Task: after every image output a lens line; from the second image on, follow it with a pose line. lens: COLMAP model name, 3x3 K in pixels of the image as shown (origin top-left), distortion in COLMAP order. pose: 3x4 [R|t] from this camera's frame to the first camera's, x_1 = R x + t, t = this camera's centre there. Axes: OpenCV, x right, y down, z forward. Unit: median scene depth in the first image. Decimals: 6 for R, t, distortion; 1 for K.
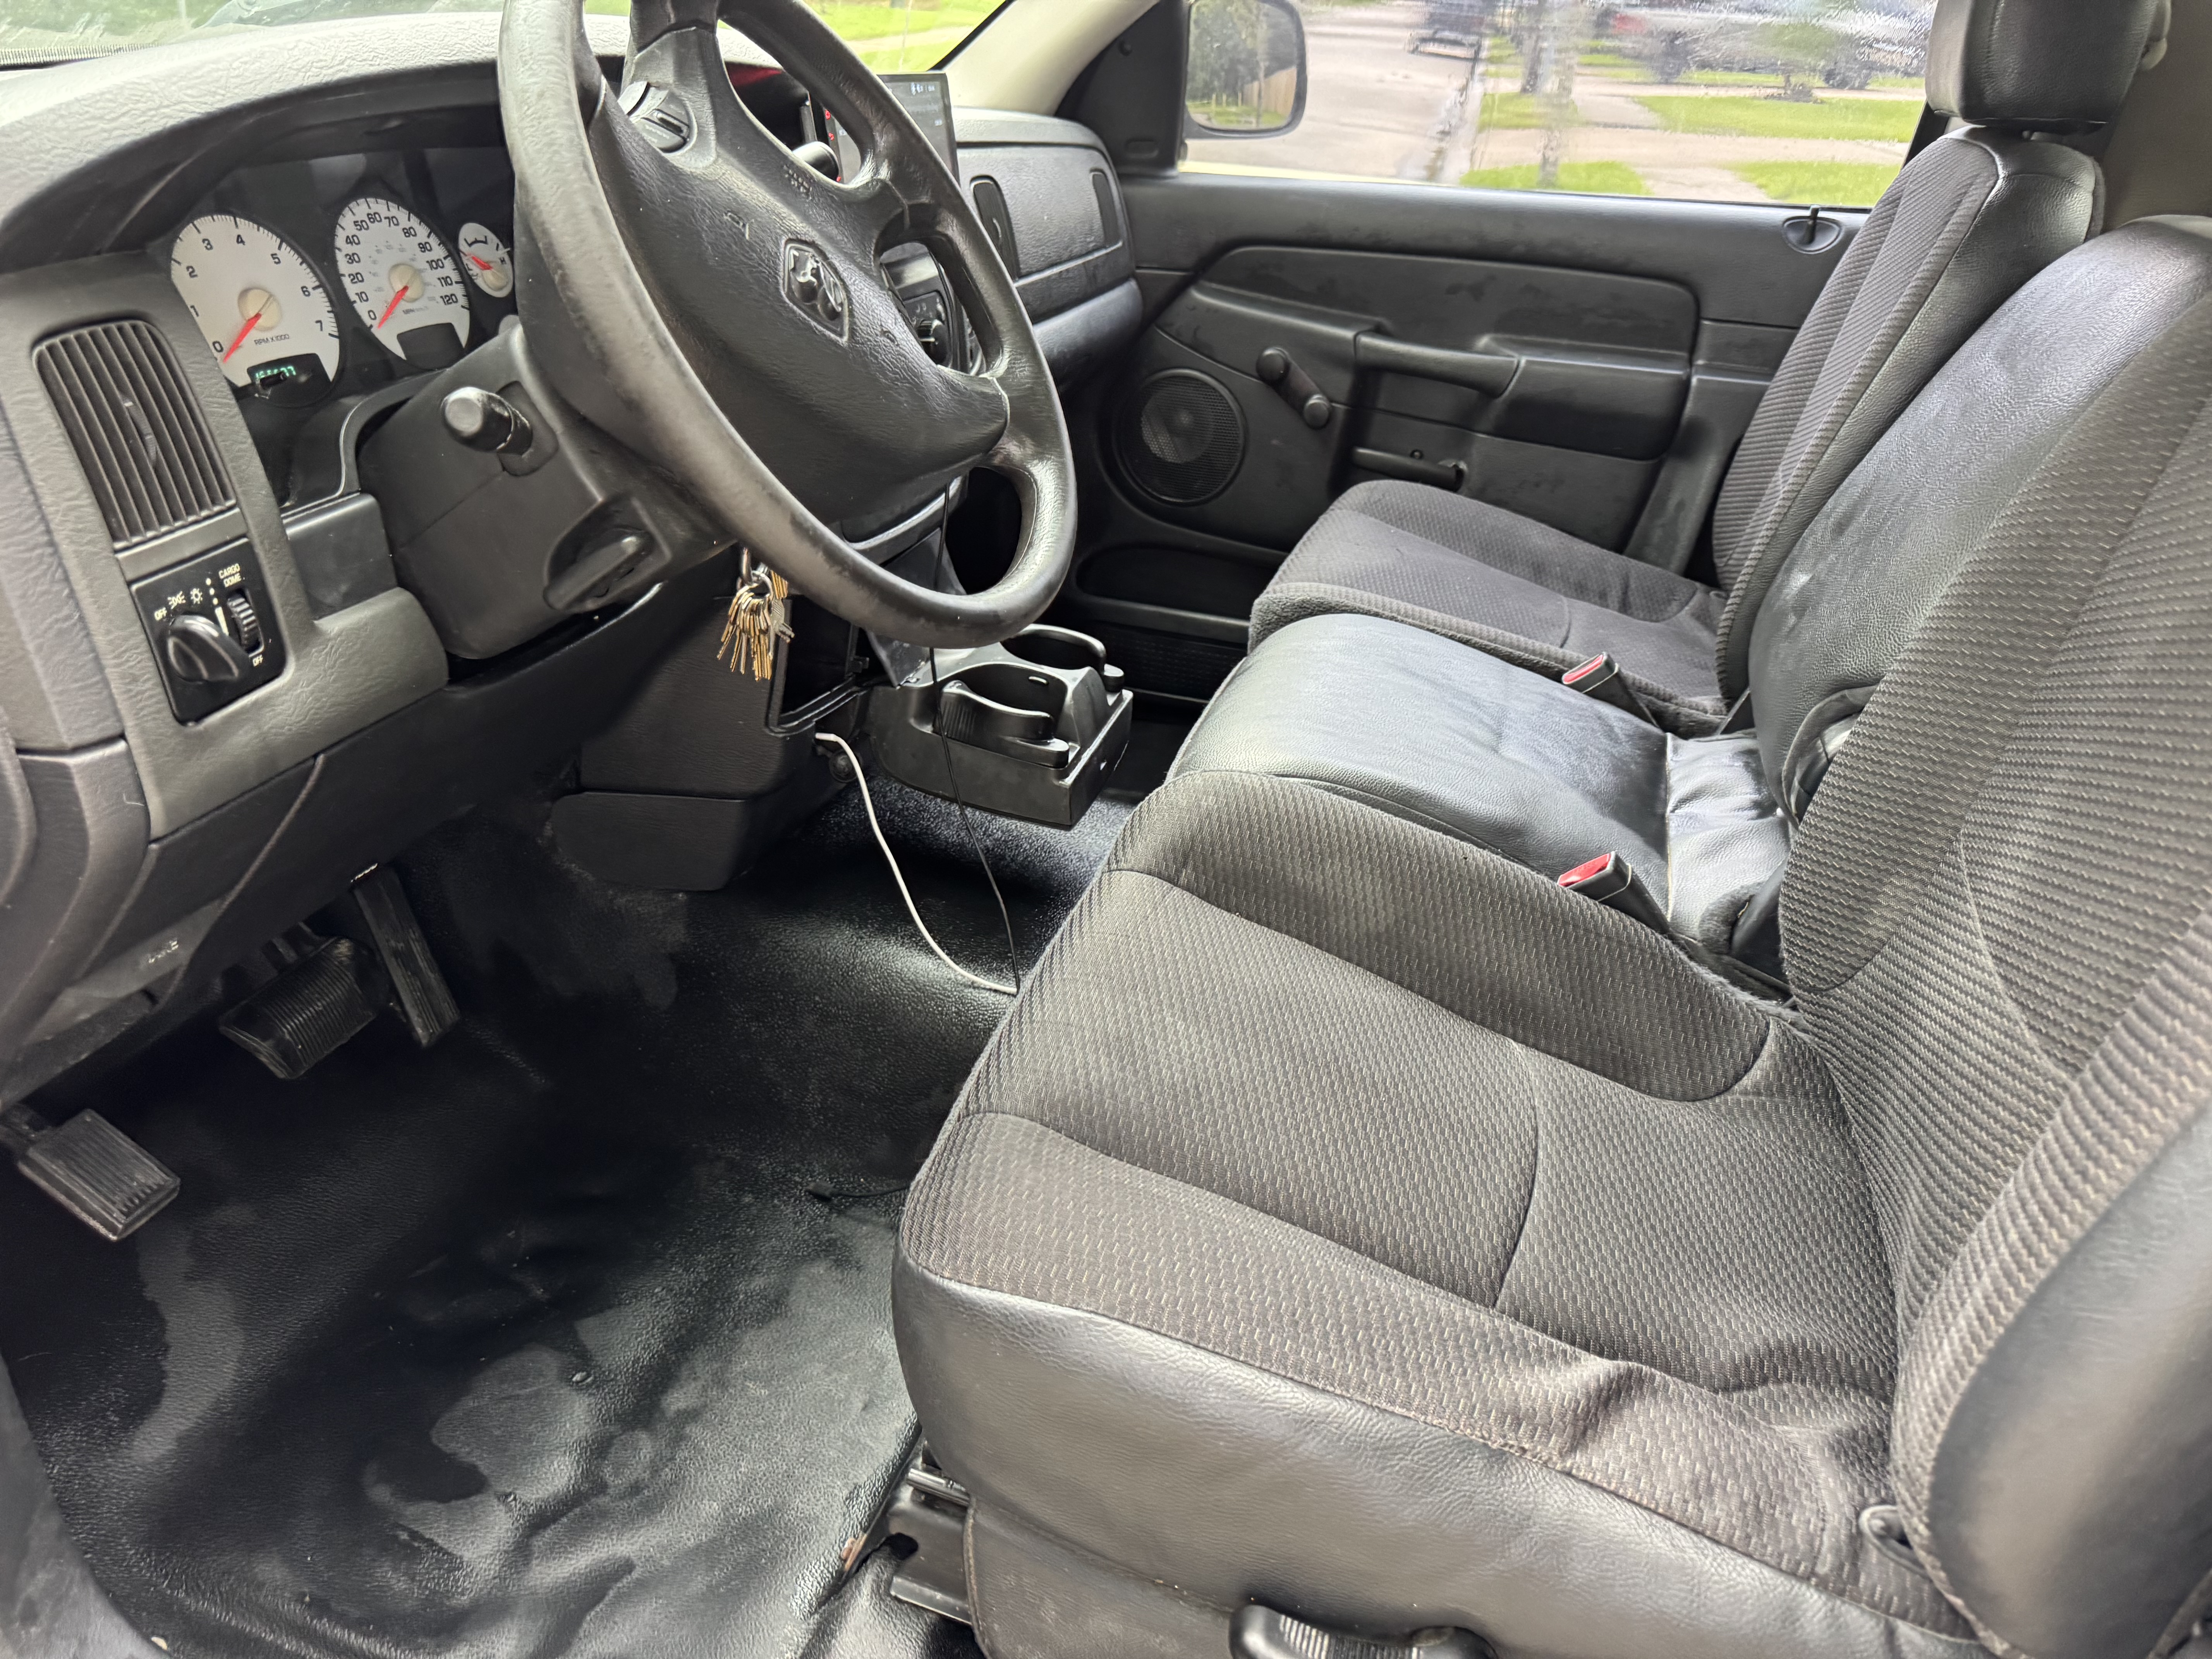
lens RADIAL K [[1585.1, 0, 1116.6], [0, 1585.1, 830.1], [0, 0, 1]] dist [0.008140, -0.010641]
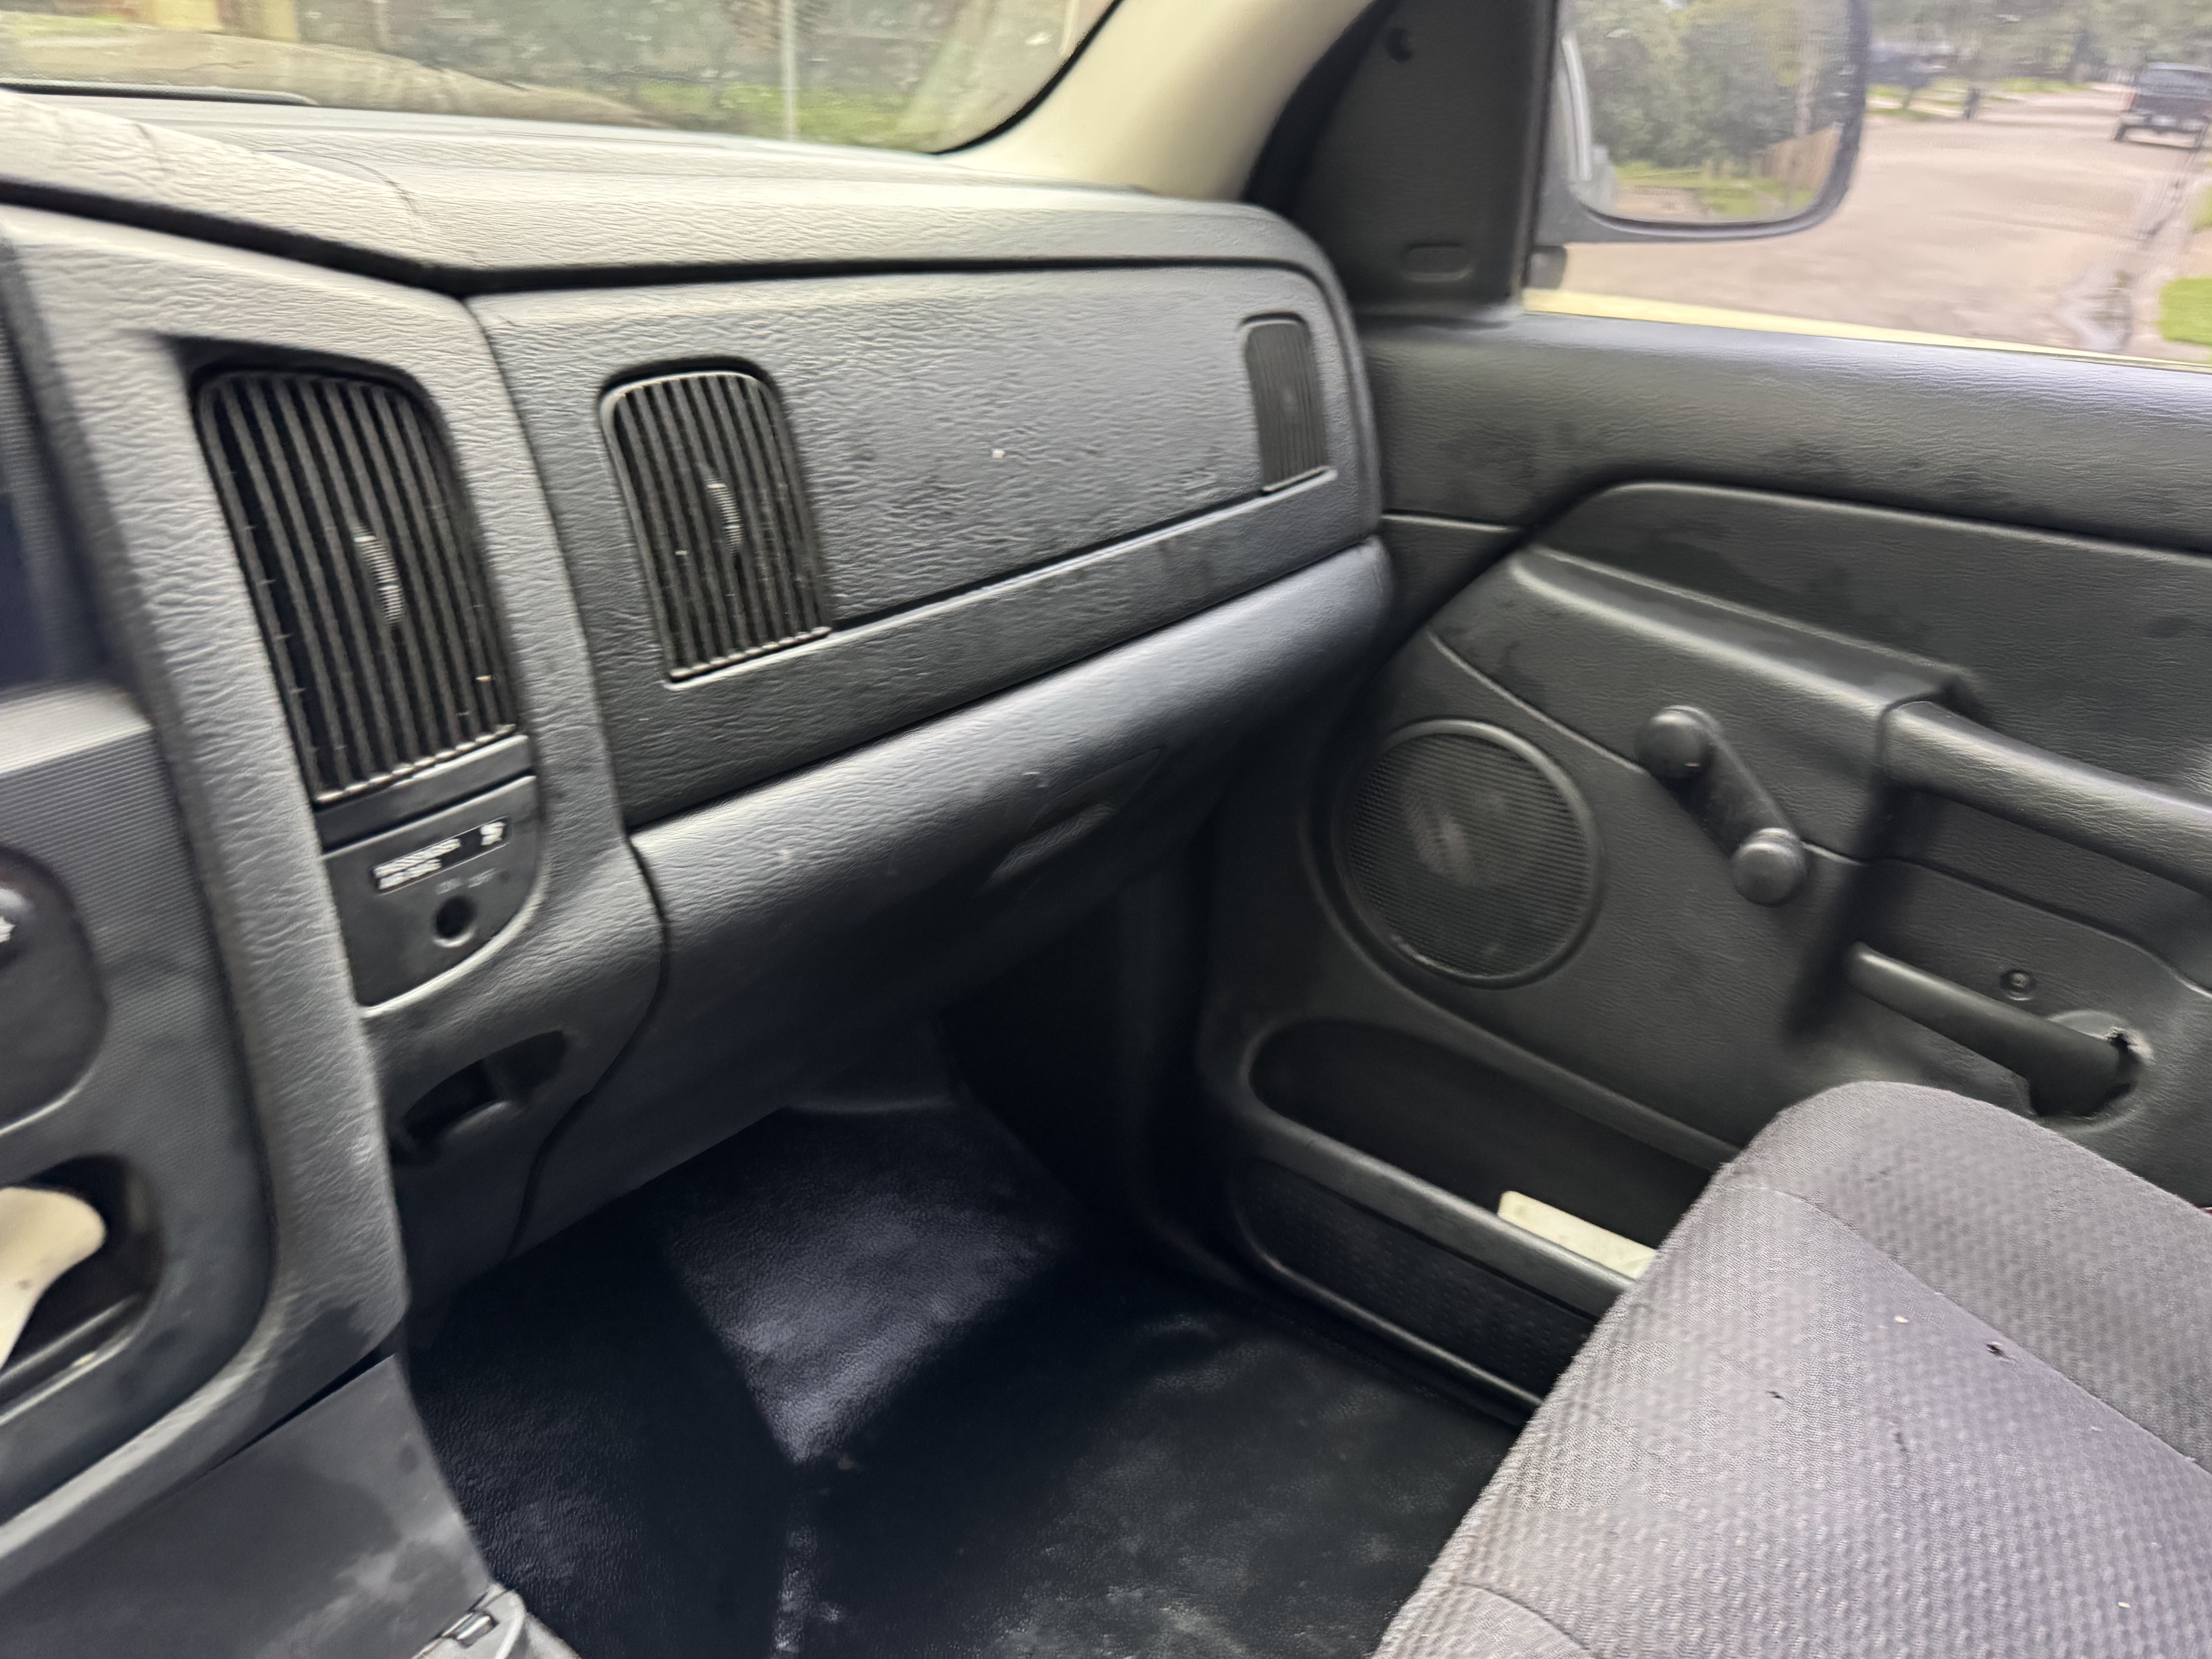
lens RADIAL K [[1585.1, 0, 1116.6], [0, 1585.1, 830.1], [0, 0, 1]] dist [0.008140, -0.010641]
pose [[0.937438, 0.131324, -0.322435, 0.097638], [-0.147999, 0.988601, -0.027643, -0.234785], [0.315130, 0.073633, 0.946188, 0.534471]]
